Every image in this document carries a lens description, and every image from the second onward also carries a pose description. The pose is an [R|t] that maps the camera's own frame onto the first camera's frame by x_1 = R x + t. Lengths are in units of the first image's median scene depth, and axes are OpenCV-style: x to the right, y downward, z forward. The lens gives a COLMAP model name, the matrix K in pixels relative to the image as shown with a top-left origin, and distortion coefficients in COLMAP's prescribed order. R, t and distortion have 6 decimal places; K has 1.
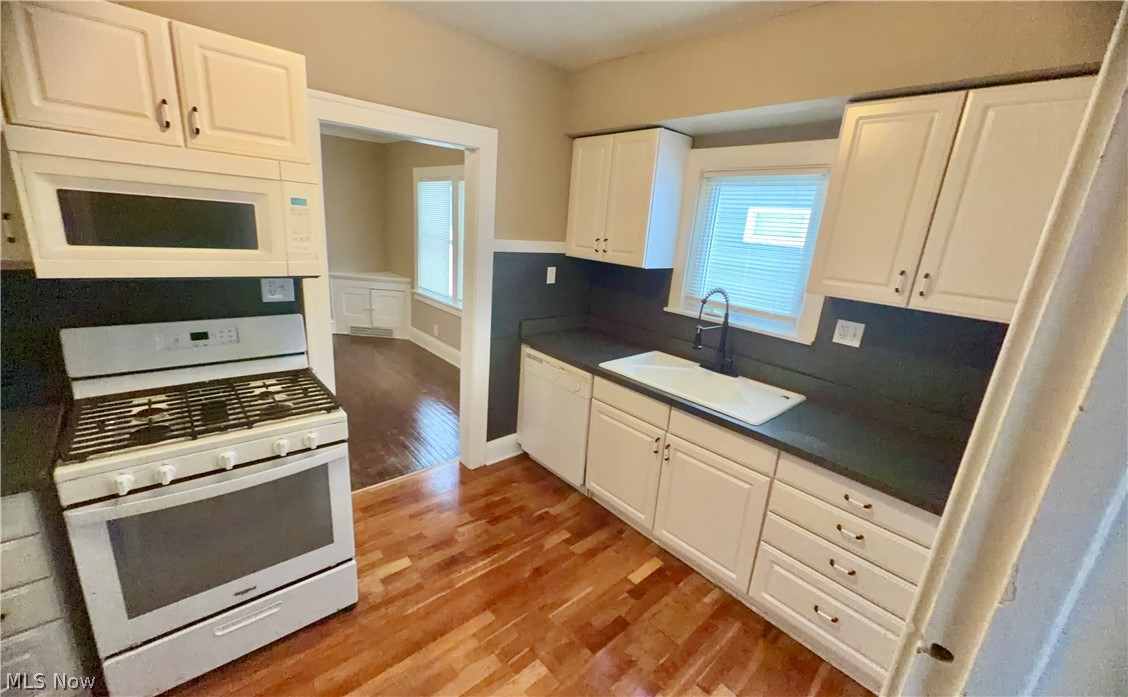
lens RADIAL K [[447.5, 0, 564.0], [0, 447.5, 348.5], [0, 0, 1]] dist [-0.000686, -0.000078]
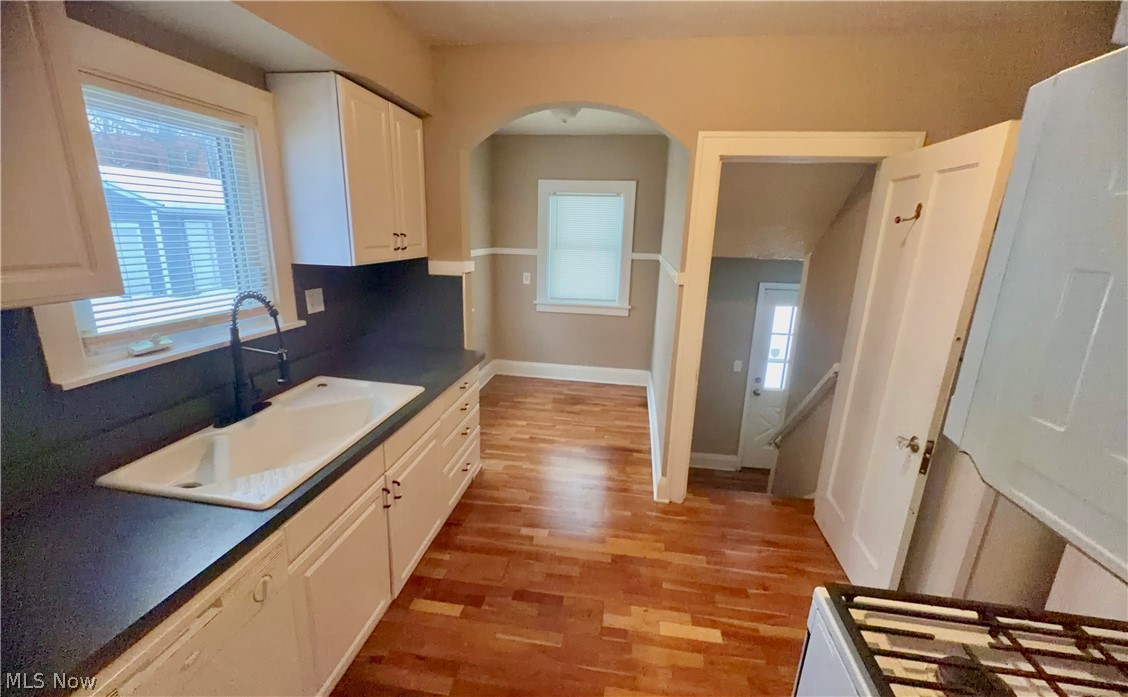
lens RADIAL K [[447.5, 0, 564.0], [0, 447.5, 348.5], [0, 0, 1]] dist [-0.000686, -0.000078]
pose [[-0.643503, -0.276871, 0.713615, -0.404683], [0.132735, 0.877801, 0.460268, -0.277071], [-0.753847, 0.390906, -0.528117, 0.958317]]
